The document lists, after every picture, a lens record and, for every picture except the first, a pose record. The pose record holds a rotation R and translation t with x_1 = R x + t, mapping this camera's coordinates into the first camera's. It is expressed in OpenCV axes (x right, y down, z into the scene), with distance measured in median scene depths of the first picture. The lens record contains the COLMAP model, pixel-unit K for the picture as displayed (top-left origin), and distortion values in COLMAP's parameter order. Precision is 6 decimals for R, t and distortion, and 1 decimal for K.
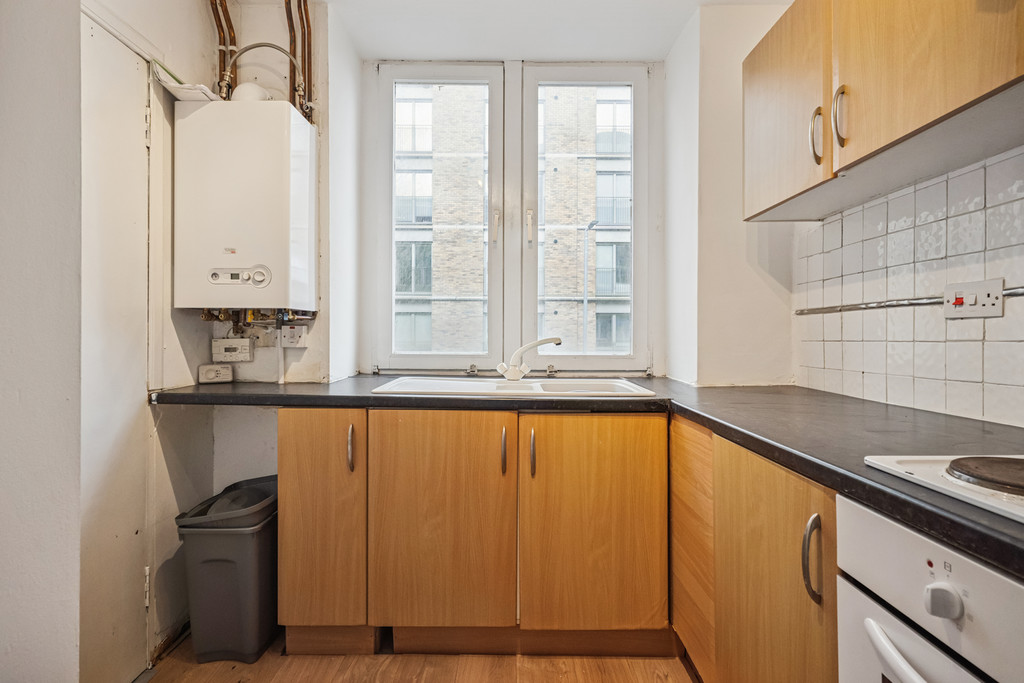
lens RADIAL K [[498.3, 0, 513.9], [0, 498.3, 337.0], [0, 0, 1]] dist [0.002705, -0.001748]
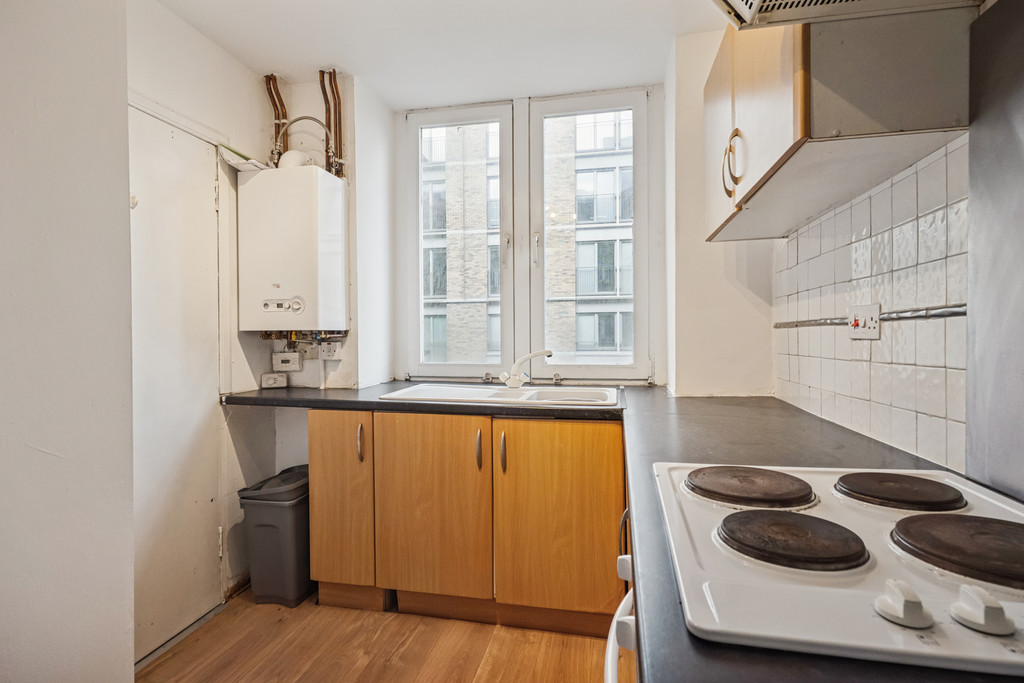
lens RADIAL K [[501.4, 0, 508.6], [0, 501.4, 339.3], [0, 0, 1]] dist [0.001367, -0.000279]
pose [[0.978254, -0.008591, -0.207233, 0.287120], [0.009647, 0.999945, 0.004084, -0.035759], [0.207187, -0.005995, 0.978283, -0.141078]]
